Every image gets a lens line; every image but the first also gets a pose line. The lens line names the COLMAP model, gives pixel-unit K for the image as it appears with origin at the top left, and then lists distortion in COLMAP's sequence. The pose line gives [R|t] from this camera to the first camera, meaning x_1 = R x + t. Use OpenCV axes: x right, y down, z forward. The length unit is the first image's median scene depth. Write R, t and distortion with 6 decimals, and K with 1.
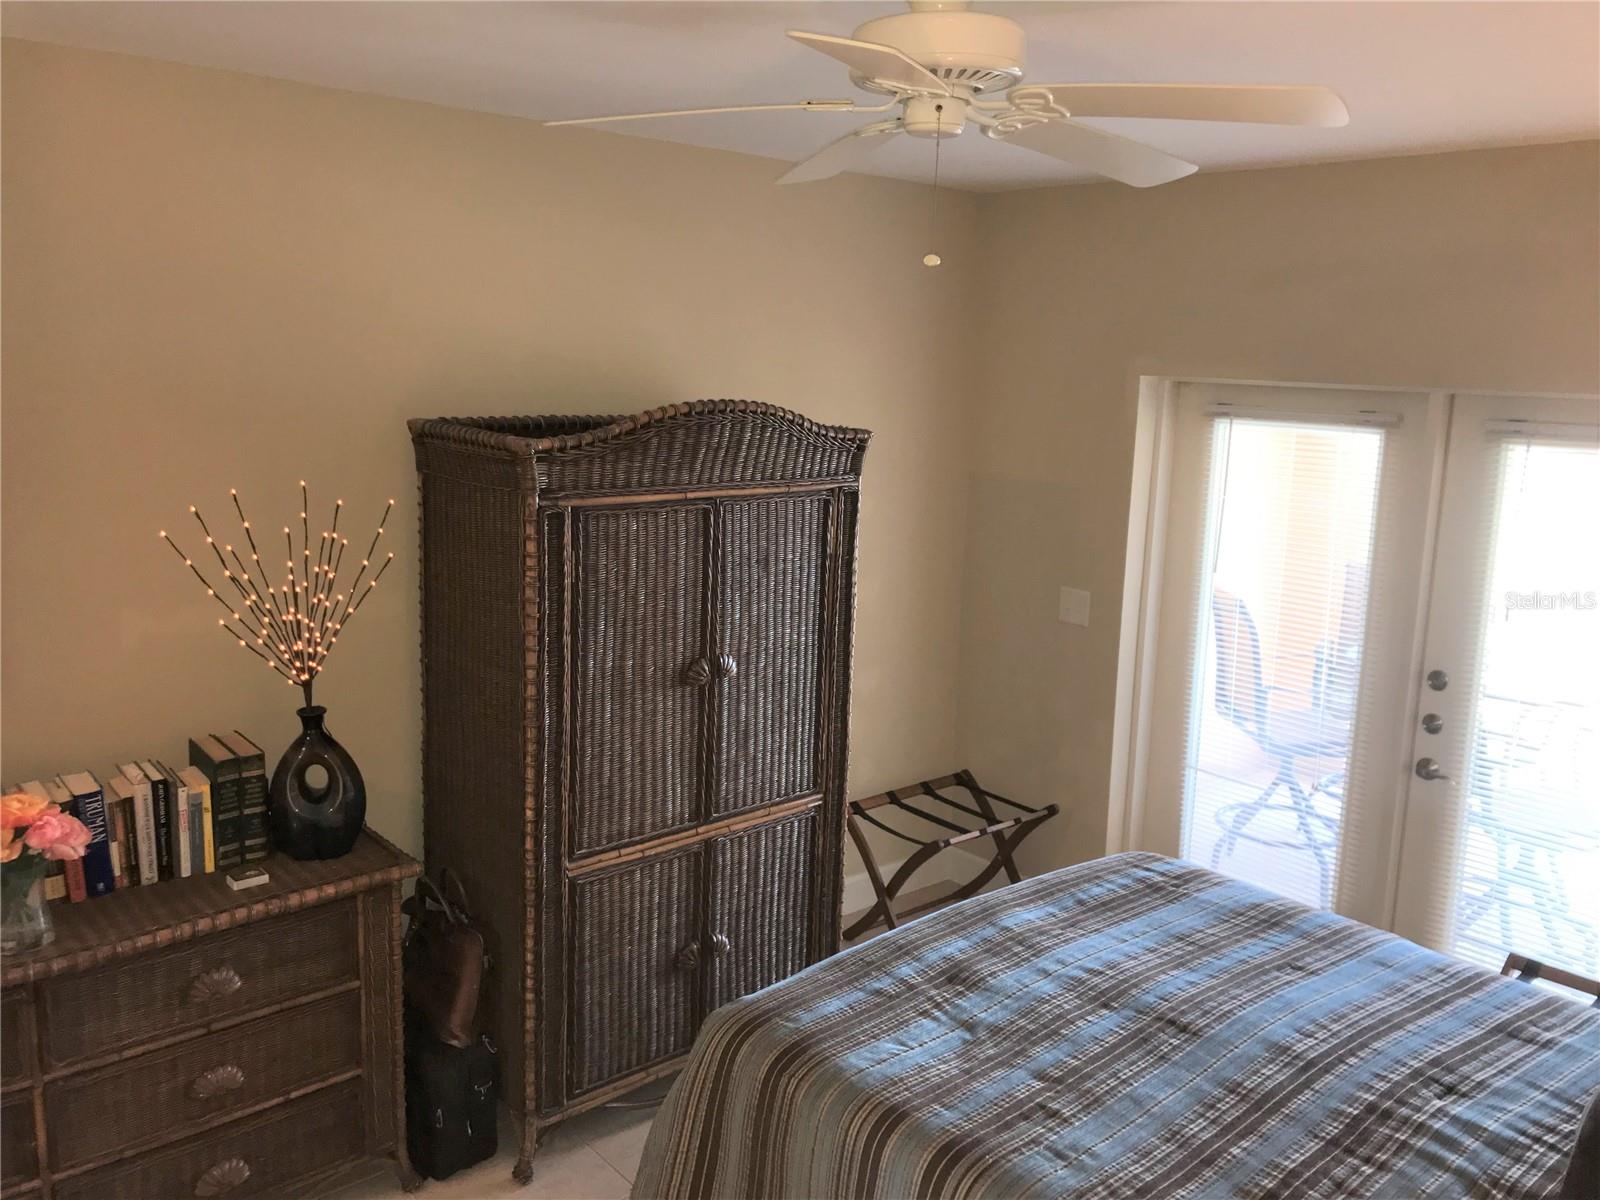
lens RADIAL K [[1328.1, 0, 784.5], [0, 1328.1, 600.7], [0, 0, 1]] dist [0.008057, 0.001868]
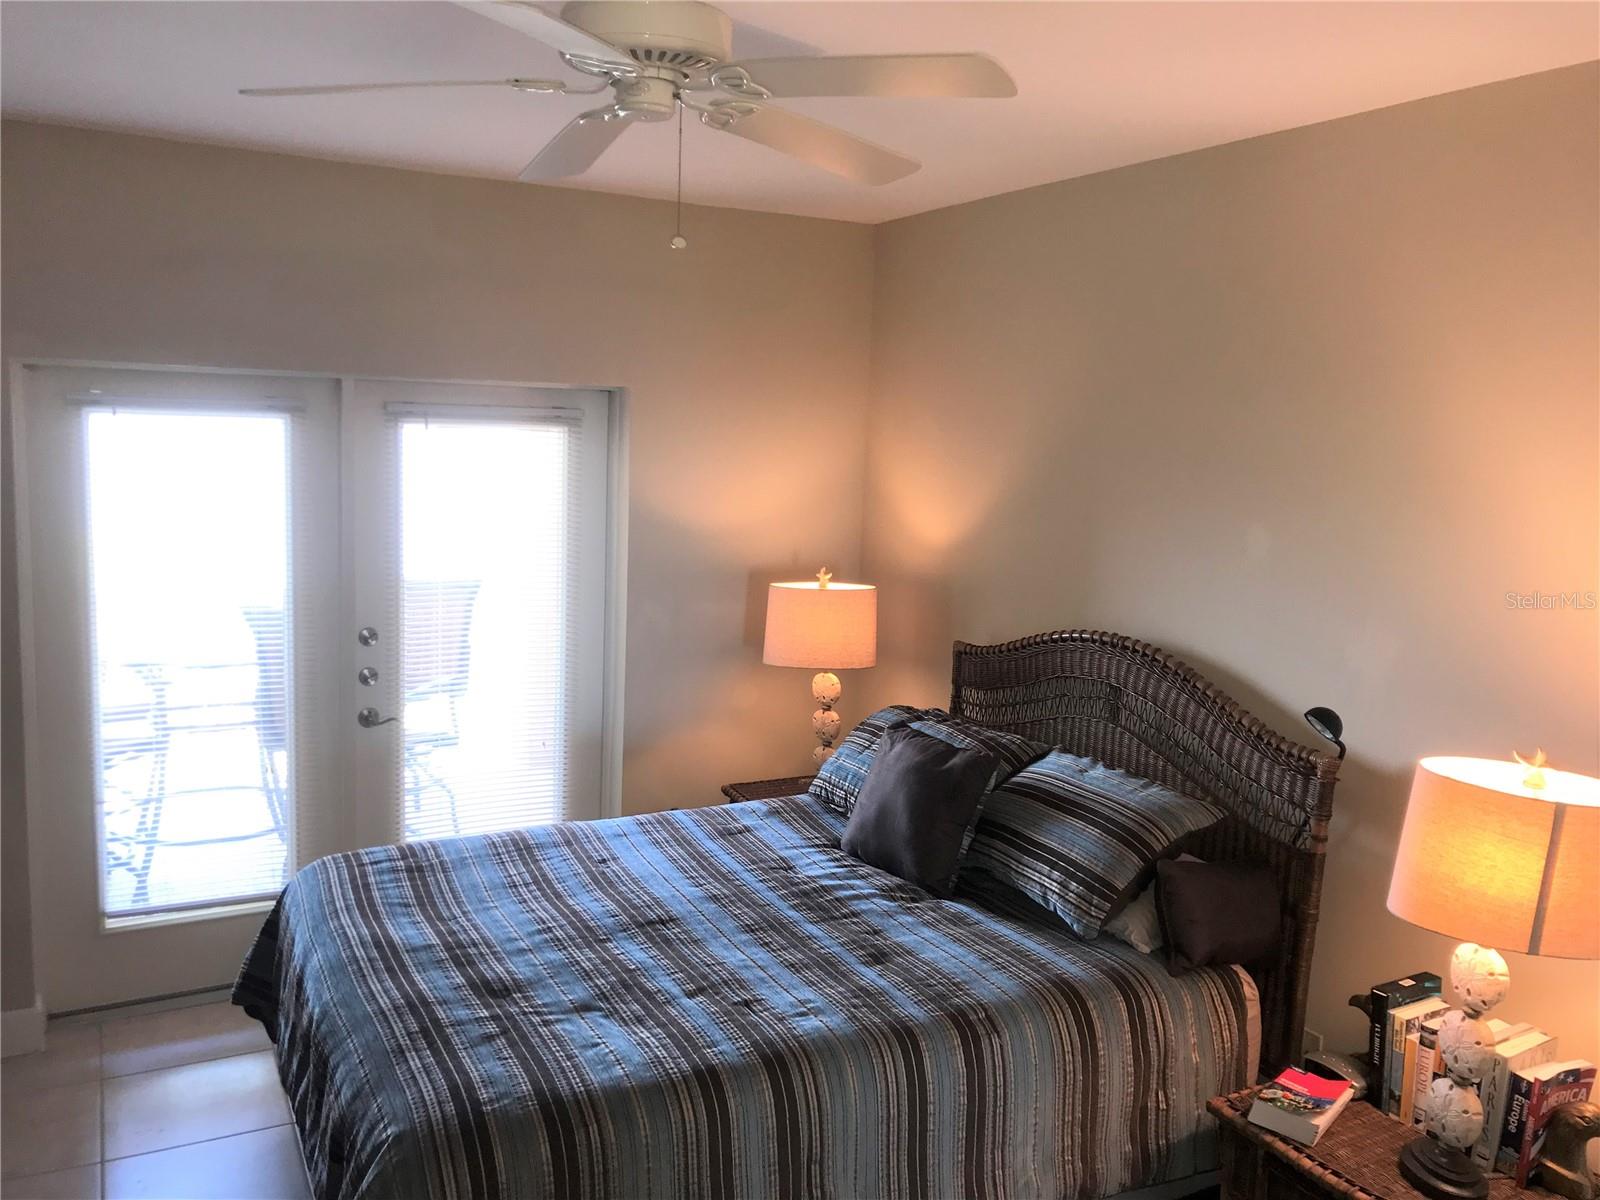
lens RADIAL K [[1328.1, 0, 786.8], [0, 1328.1, 597.0], [0, 0, 1]] dist [0.008057, 0.001868]
pose [[0.196063, -0.149514, 0.969126, -0.734279], [0.155645, 0.980524, 0.119784, -0.074326], [-0.968160, 0.127354, 0.215515, 0.591591]]
